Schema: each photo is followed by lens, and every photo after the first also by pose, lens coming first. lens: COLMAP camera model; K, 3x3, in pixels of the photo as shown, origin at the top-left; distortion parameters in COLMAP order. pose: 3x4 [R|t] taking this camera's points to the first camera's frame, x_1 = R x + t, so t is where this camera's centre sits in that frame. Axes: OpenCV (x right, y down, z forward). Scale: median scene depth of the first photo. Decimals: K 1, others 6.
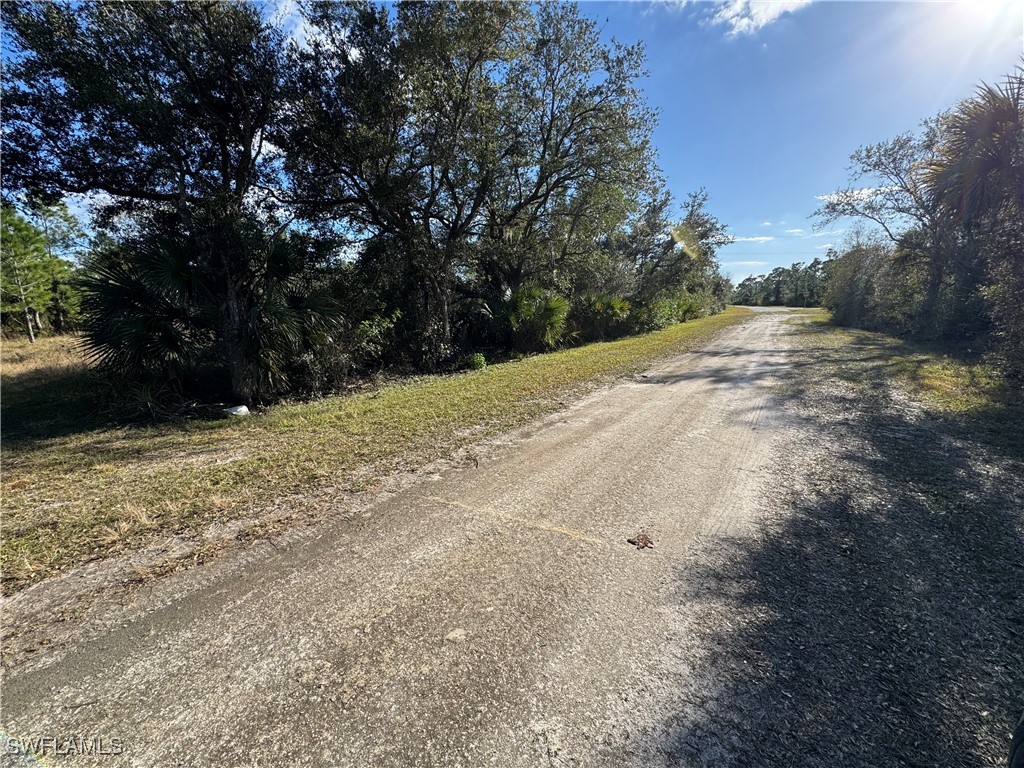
lens RADIAL K [[410.8, 0, 513.9], [0, 410.8, 384.3], [0, 0, 1]] dist [-0.003051, 0.002293]
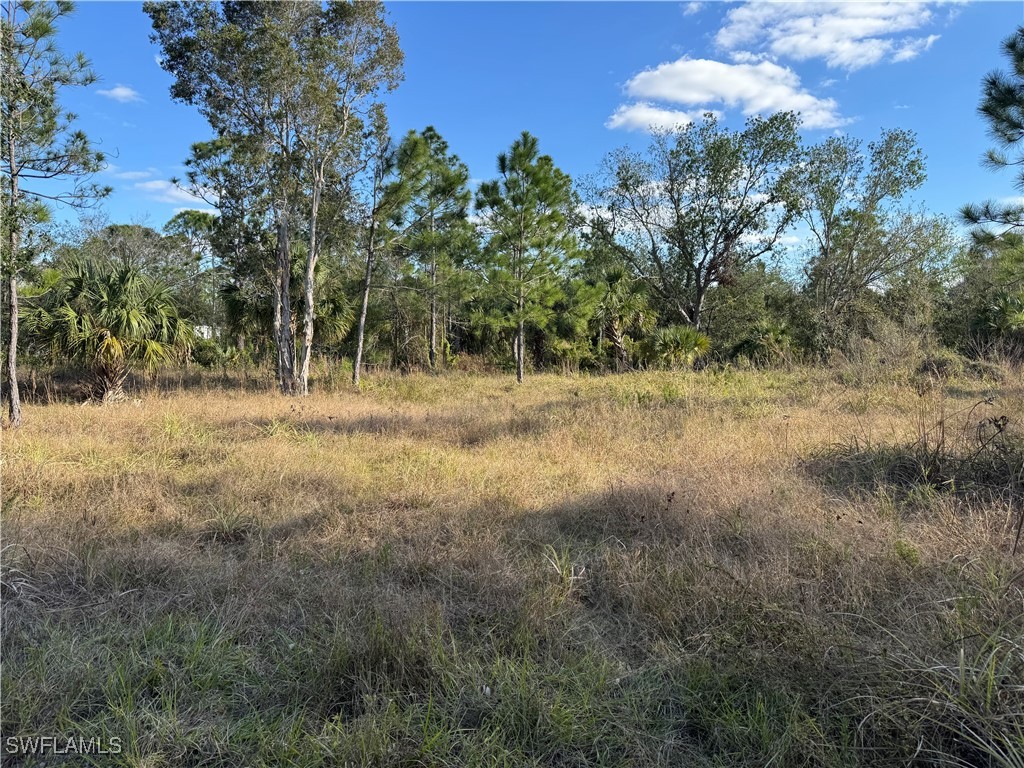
lens RADIAL K [[725.9, 0, 519.3], [0, 725.9, 380.9], [0, 0, 1]] dist [0.035696, -0.042262]
pose [[0.680999, 0.050084, -0.730569, -1.169422], [-0.150916, 0.985841, -0.073092, -0.084241], [0.716564, 0.160031, 0.678915, 0.862545]]
